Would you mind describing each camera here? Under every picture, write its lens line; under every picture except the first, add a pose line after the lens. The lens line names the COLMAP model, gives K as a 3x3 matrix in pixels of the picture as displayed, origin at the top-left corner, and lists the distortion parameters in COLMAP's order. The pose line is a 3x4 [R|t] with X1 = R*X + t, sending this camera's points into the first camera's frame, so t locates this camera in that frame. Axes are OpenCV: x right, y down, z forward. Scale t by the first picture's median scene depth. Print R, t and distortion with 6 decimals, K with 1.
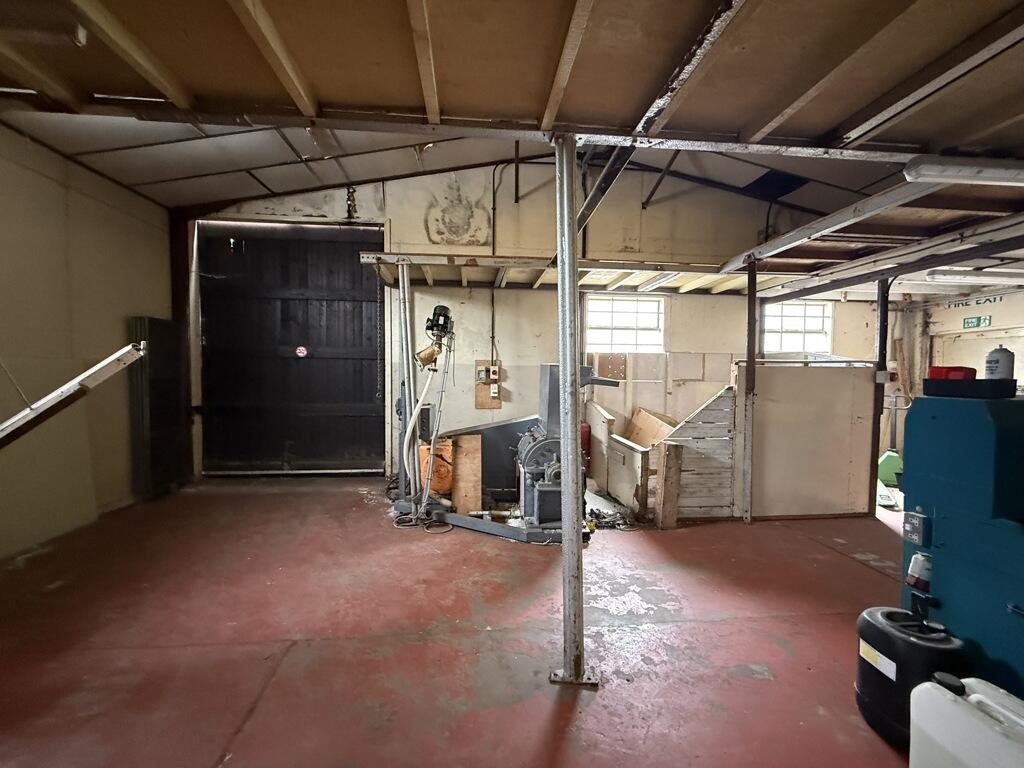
lens RADIAL K [[405.5, 0, 512.0], [0, 405.5, 384.0], [0, 0, 1]] dist [0.000200, 0.000017]
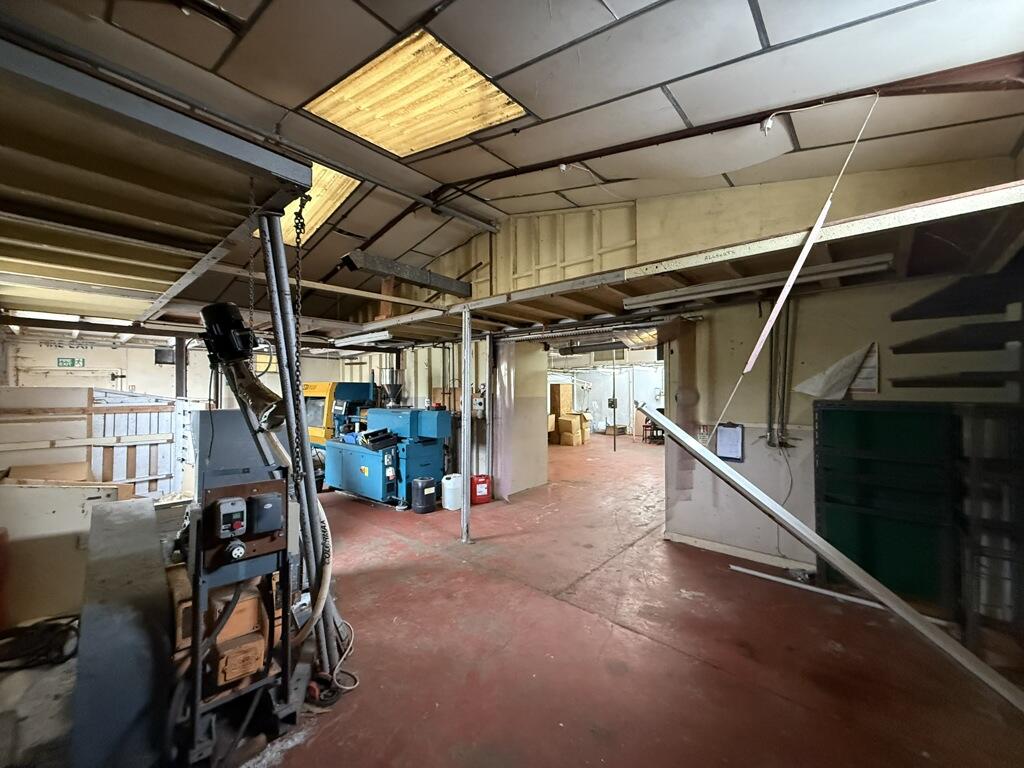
lens RADIAL K [[405.5, 0, 512.0], [0, 405.5, 384.0], [0, 0, 1]] dist [0.000200, 0.000017]
pose [[-0.680540, 0.010243, 0.732640, -1.033600], [0.028133, 0.999530, 0.012158, -0.110080], [-0.732171, 0.028885, -0.680508, 1.427080]]
